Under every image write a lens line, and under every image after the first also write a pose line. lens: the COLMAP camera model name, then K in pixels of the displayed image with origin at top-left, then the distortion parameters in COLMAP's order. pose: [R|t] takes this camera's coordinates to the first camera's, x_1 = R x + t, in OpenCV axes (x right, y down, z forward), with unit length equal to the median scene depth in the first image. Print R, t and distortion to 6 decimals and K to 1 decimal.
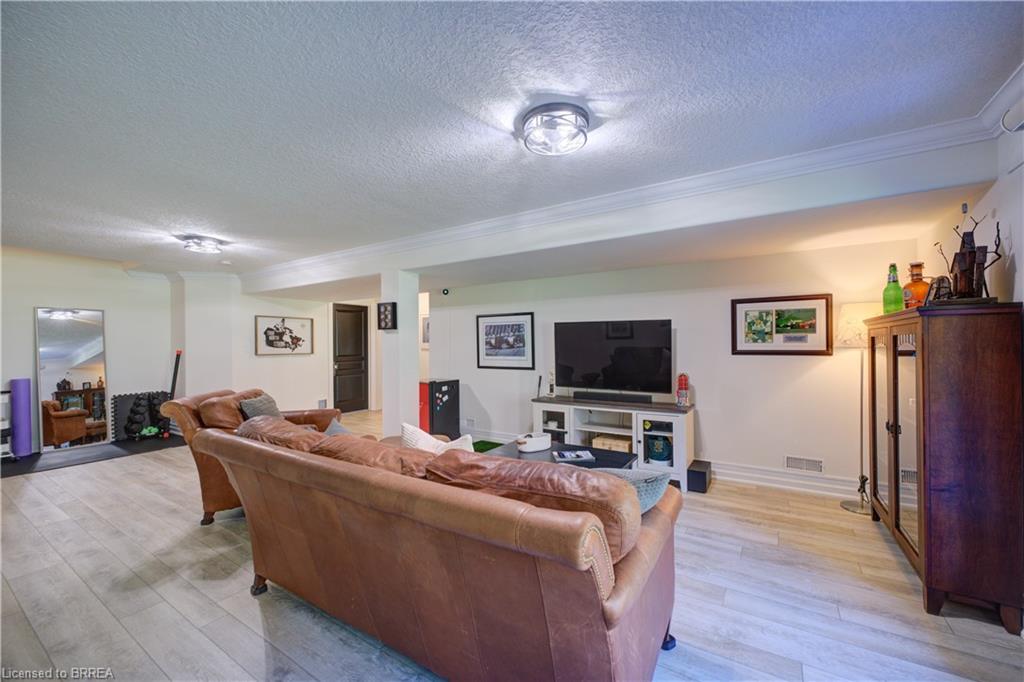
lens RADIAL K [[409.0, 0, 512.4], [0, 409.0, 344.1], [0, 0, 1]] dist [-0.000897, 0.000129]
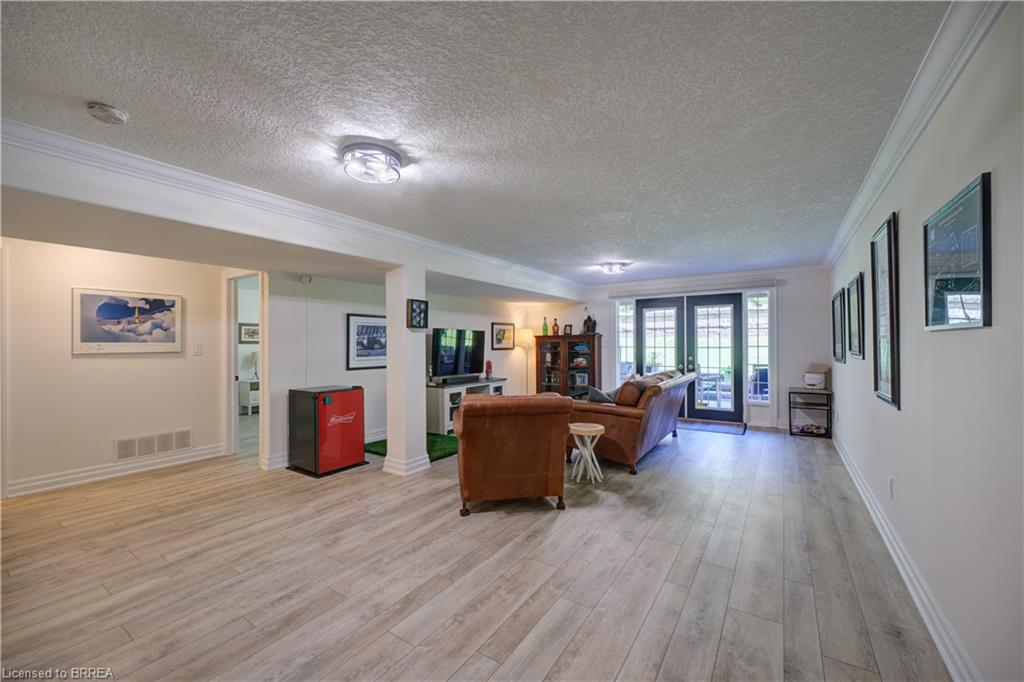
lens RADIAL K [[409.0, 0, 513.5], [0, 409.0, 341.5], [0, 0, 1]] dist [-0.000897, 0.000129]
pose [[0.012321, 0.013763, 0.999829, -1.044187], [0.006123, 0.999885, -0.013839, 0.008838], [-0.999905, 0.006292, 0.012235, 0.633858]]
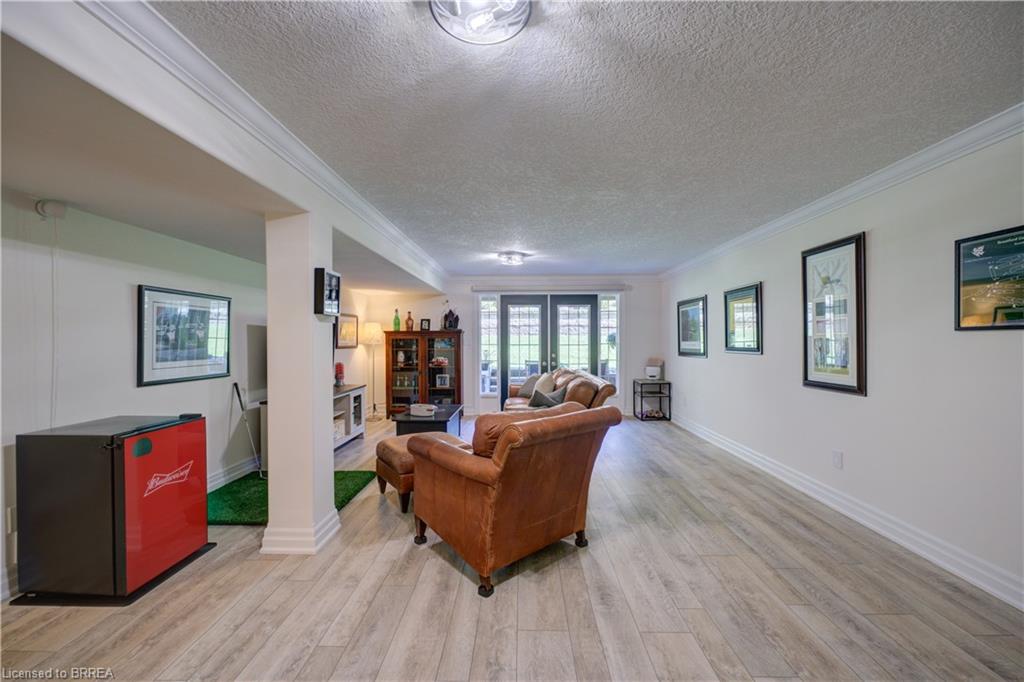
lens RADIAL K [[409.0, 0, 514.6], [0, 409.0, 343.1], [0, 0, 1]] dist [-0.000897, 0.000129]
pose [[-0.526922, 0.003656, 0.849906, -0.804925], [0.006454, 0.999979, -0.000300, 0.006611], [-0.849889, 0.005327, -0.526935, 0.899556]]
